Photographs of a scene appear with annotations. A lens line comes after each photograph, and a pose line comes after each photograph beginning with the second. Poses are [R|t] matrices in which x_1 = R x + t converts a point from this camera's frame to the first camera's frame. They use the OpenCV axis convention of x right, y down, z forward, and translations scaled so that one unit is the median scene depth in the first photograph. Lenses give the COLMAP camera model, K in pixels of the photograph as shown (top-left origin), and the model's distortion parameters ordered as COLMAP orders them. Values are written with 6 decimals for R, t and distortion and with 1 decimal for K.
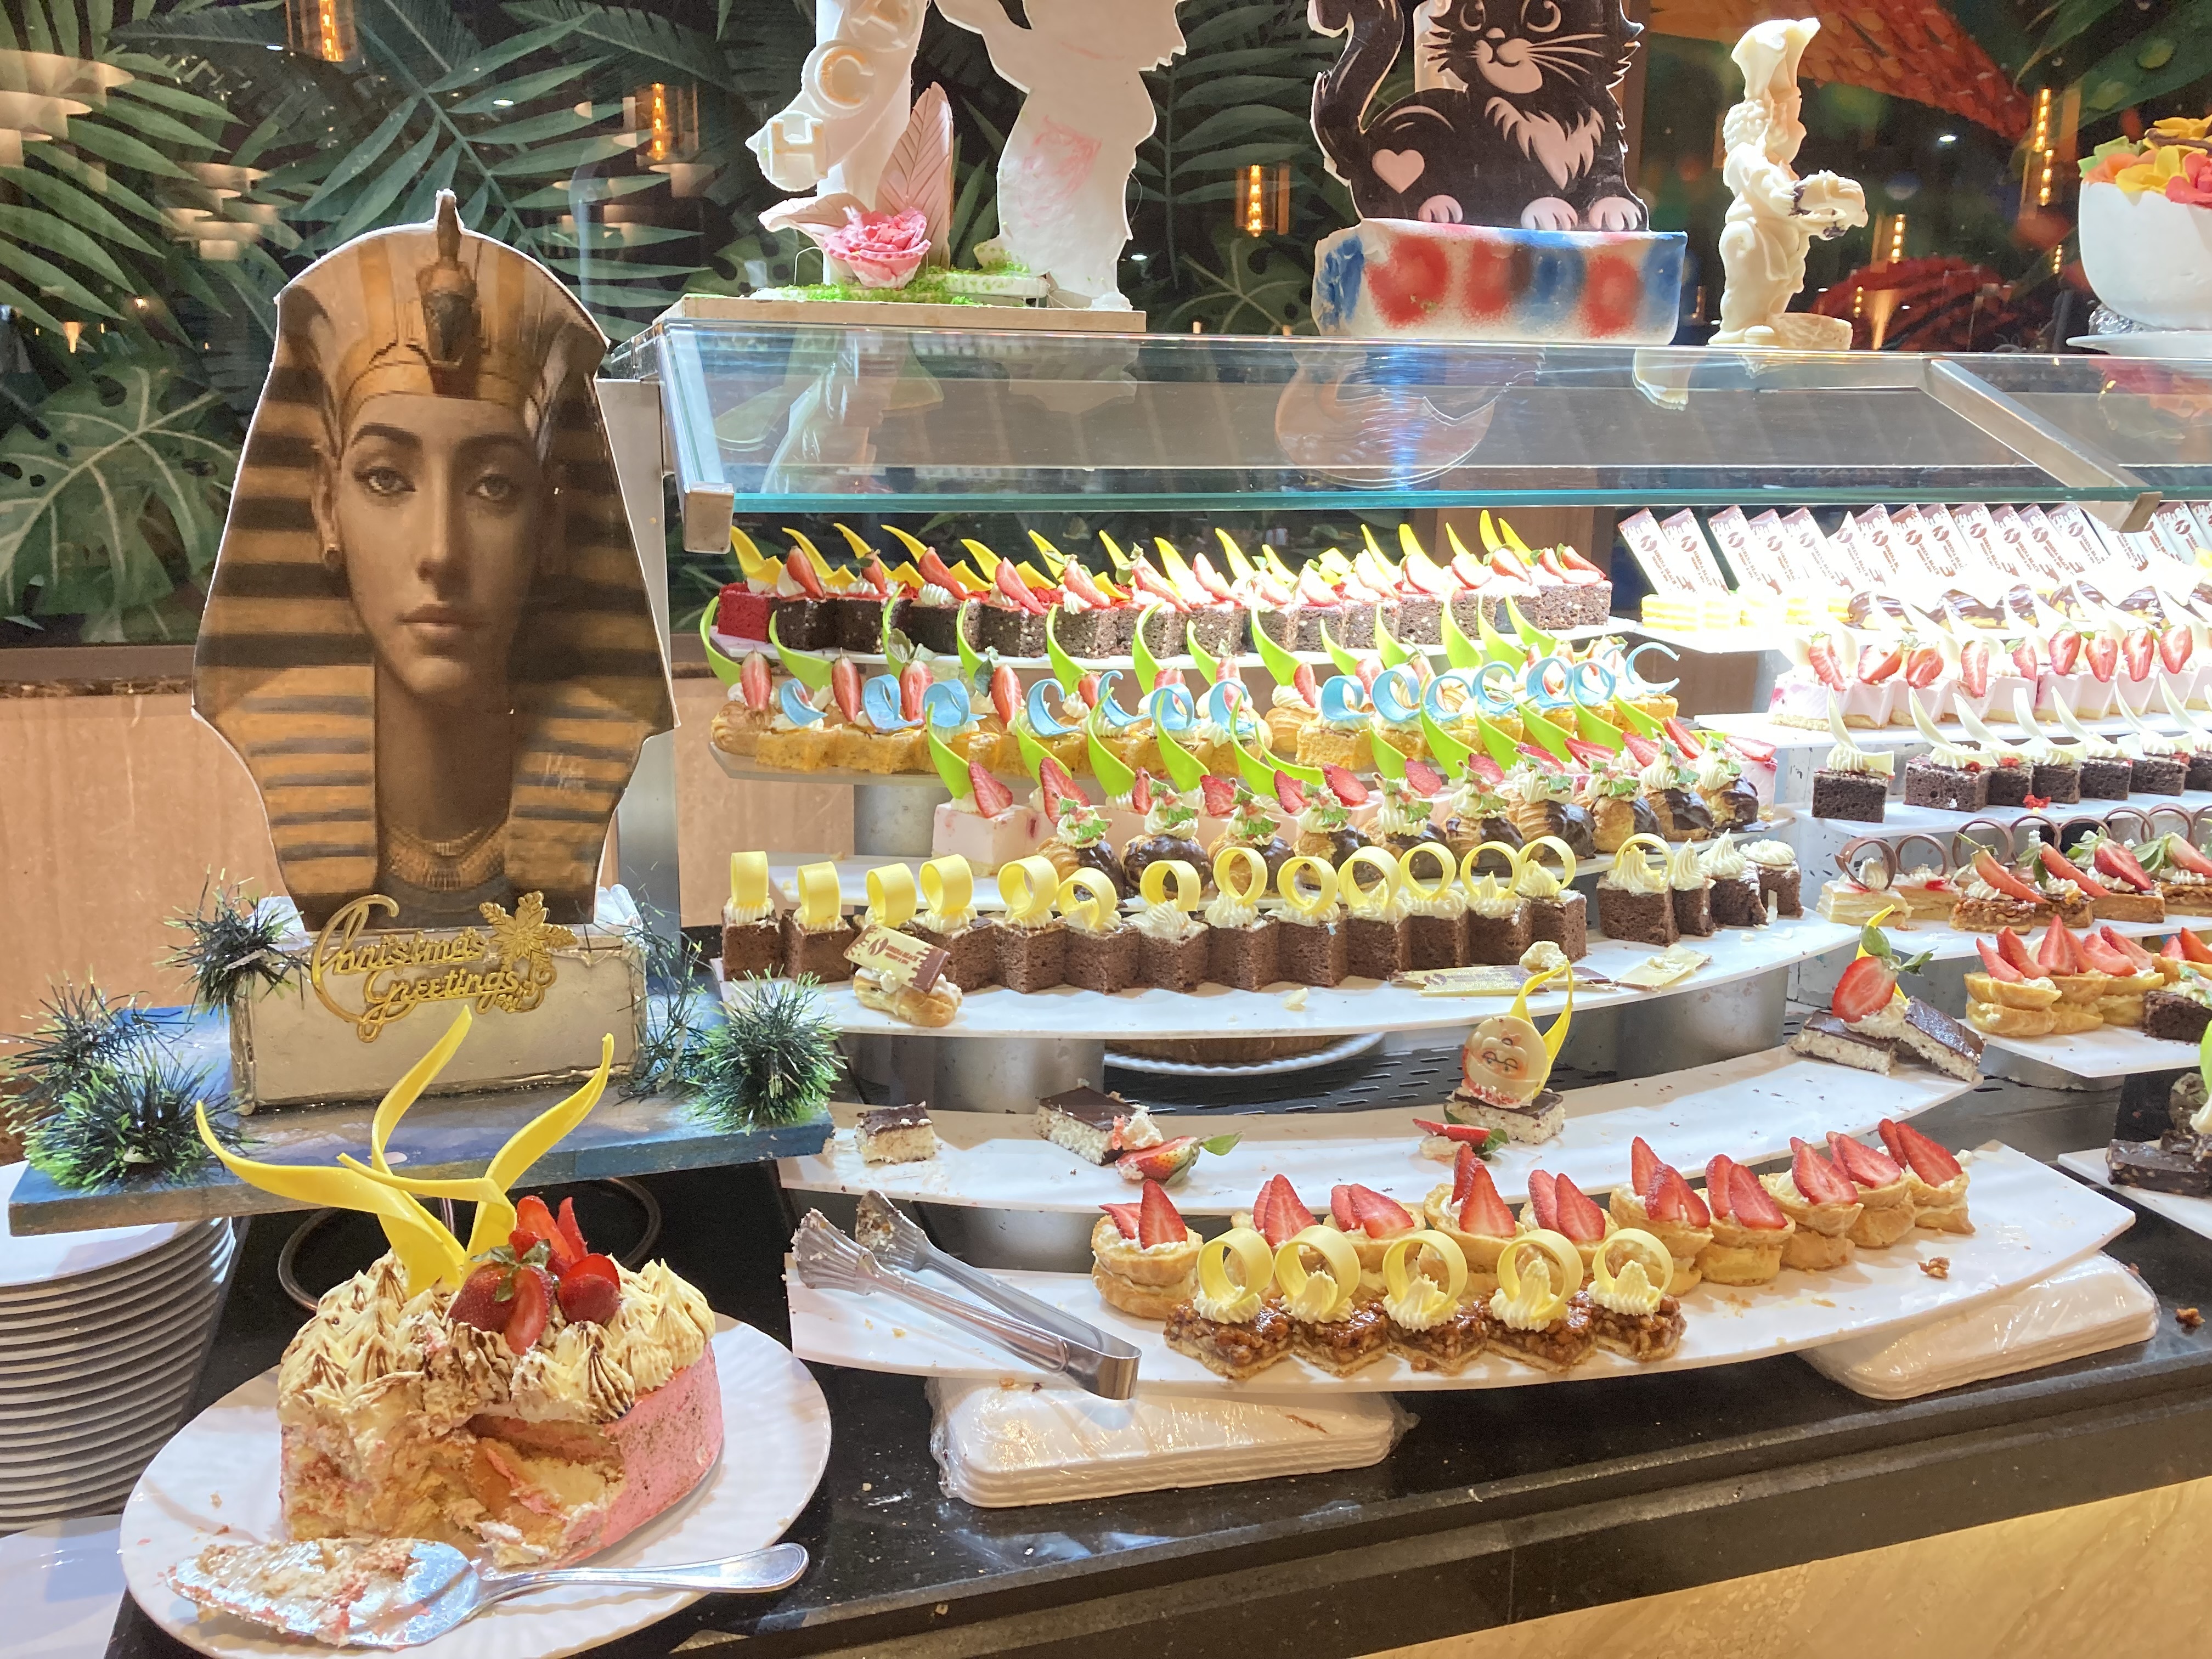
lens RADIAL K [[1810.0, 0, 1109.7], [0, 1810.0, 820.4], [0, 0, 1]] dist [0.022361, -0.012305]
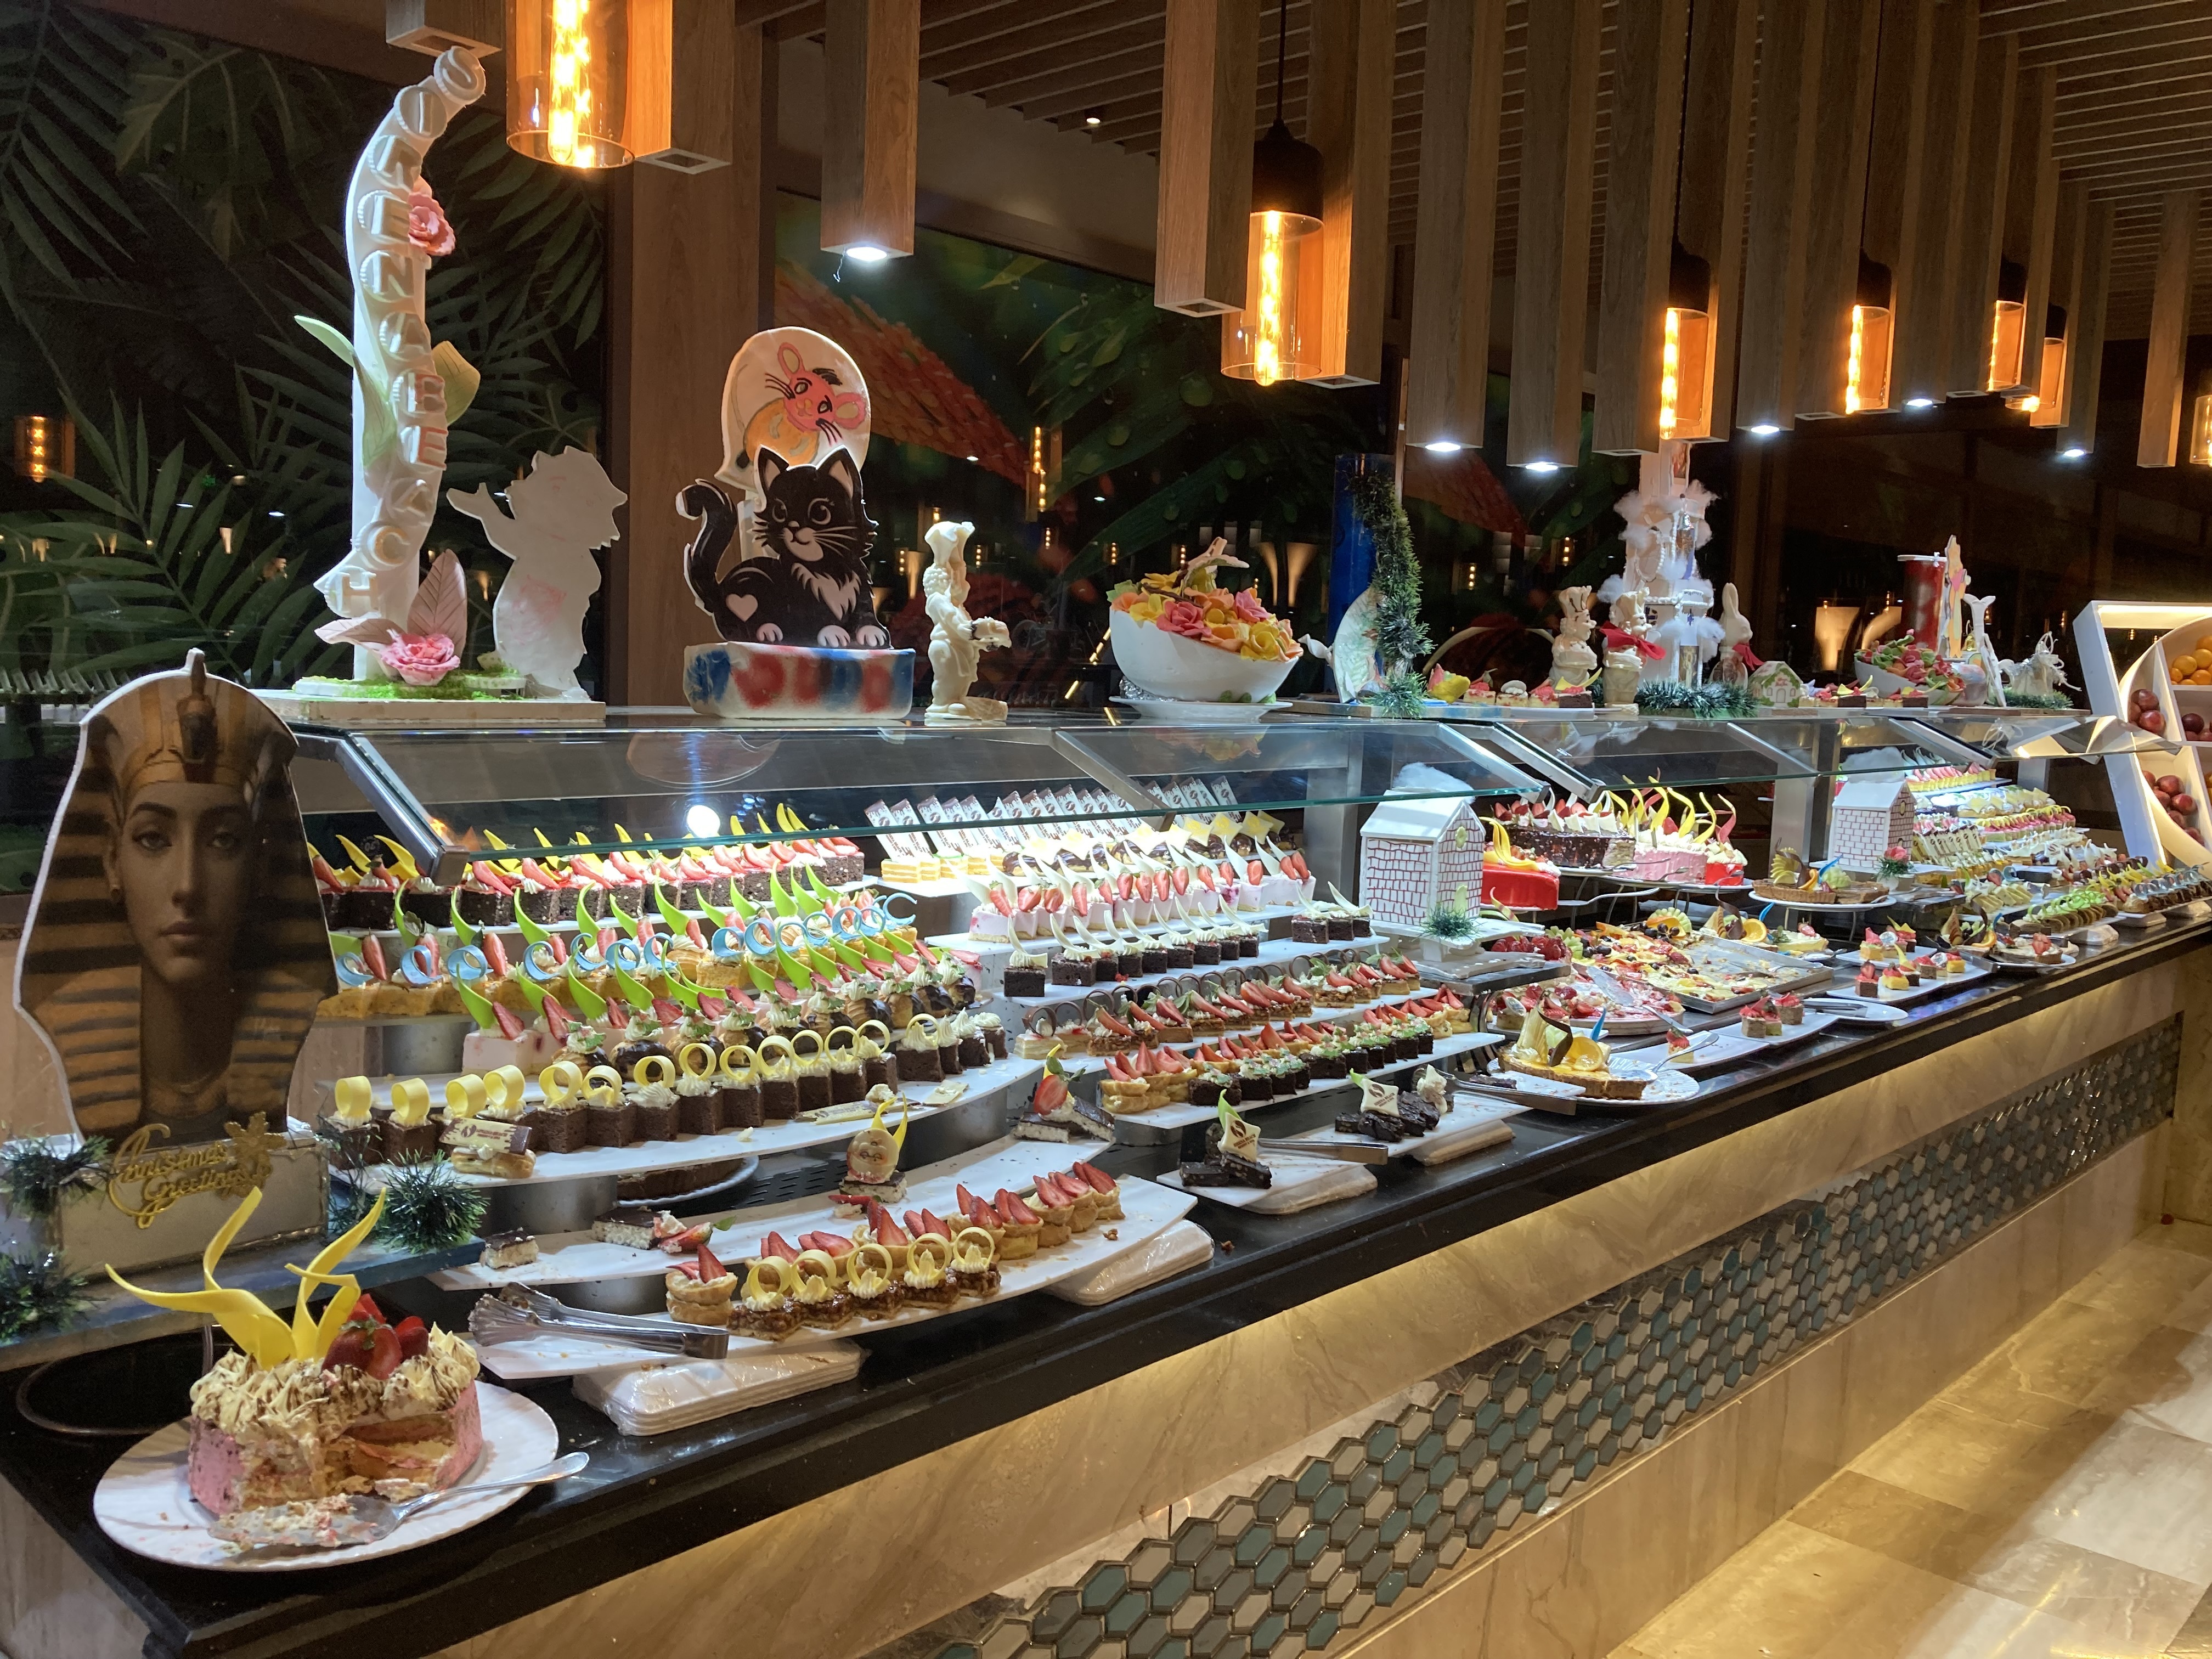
lens RADIAL K [[1810.0, 0, 1109.7], [0, 1810.0, 820.4], [0, 0, 1]] dist [0.022361, -0.012305]
pose [[0.873898, -0.027587, 0.485326, -0.353740], [0.081166, 0.992654, -0.089726, -0.005882], [-0.479286, 0.117804, 0.869717, -0.536135]]
